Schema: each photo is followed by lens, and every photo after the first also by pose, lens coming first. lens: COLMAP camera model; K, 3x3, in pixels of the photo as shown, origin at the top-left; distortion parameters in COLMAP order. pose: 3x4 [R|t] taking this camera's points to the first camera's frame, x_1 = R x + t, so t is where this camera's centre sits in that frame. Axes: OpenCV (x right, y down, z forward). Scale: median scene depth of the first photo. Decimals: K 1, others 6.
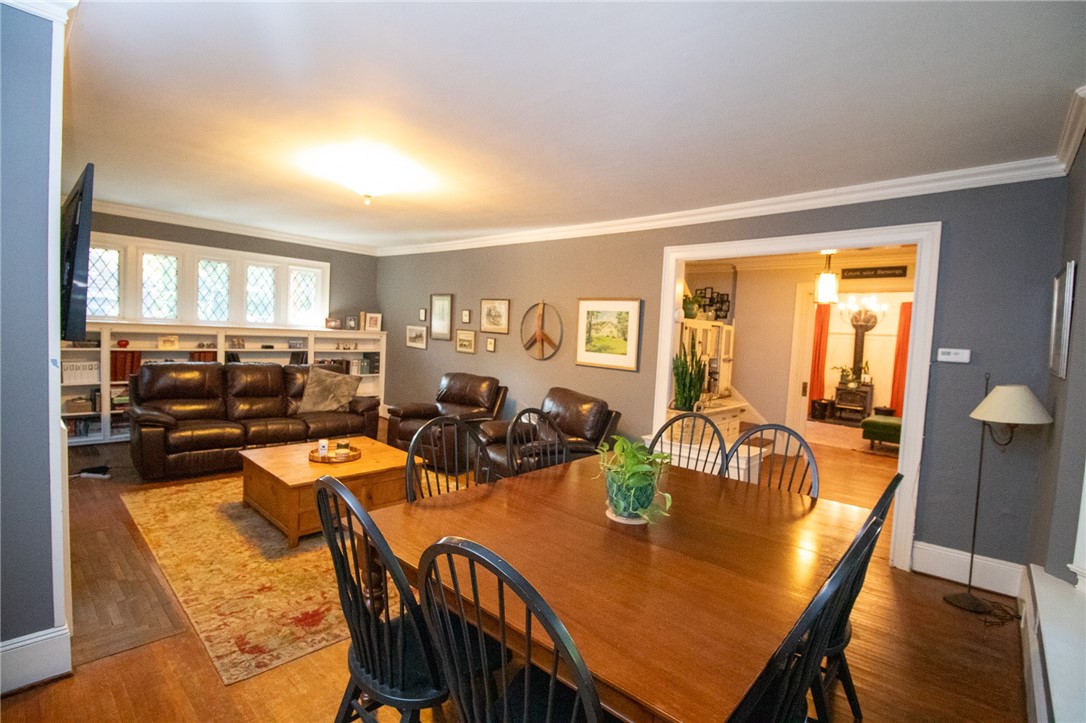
lens RADIAL K [[503.7, 0, 544.9], [0, 503.7, 359.7], [0, 0, 1]] dist [-0.012253, -0.002795]
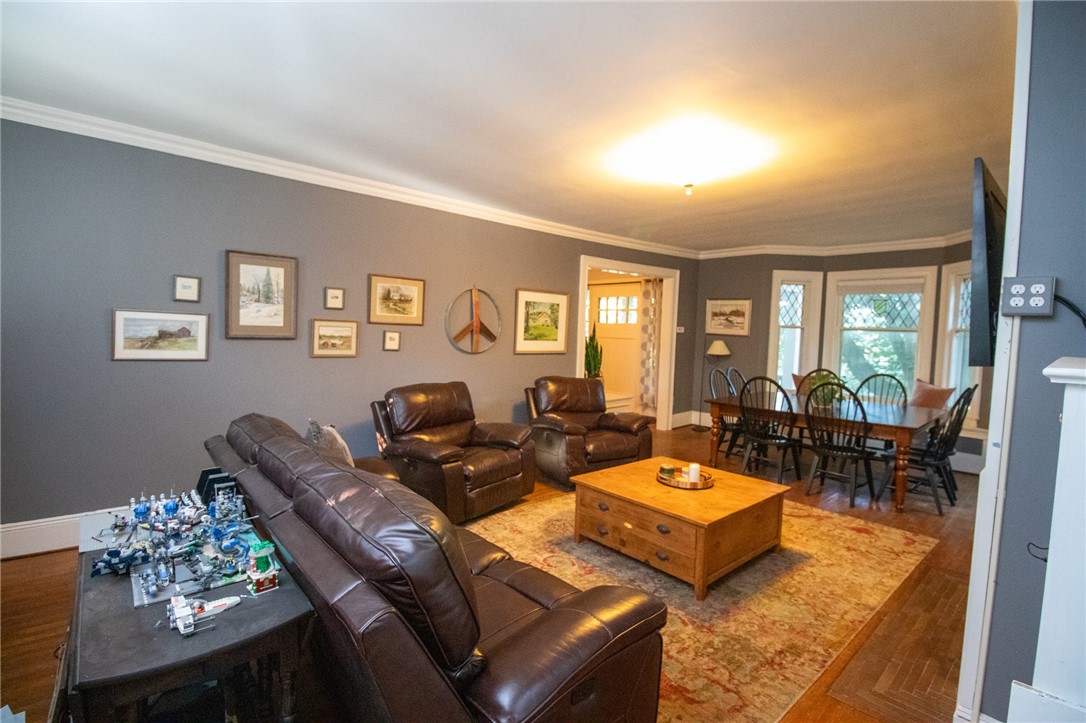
lens RADIAL K [[503.7, 0, 553.3], [0, 503.7, 355.3], [0, 0, 1]] dist [-0.012253, -0.002795]
pose [[0.091925, -0.103809, 0.990340, -0.944892], [0.030532, 0.994377, 0.101399, -0.088603], [-0.995298, 0.020916, 0.094578, 0.840049]]
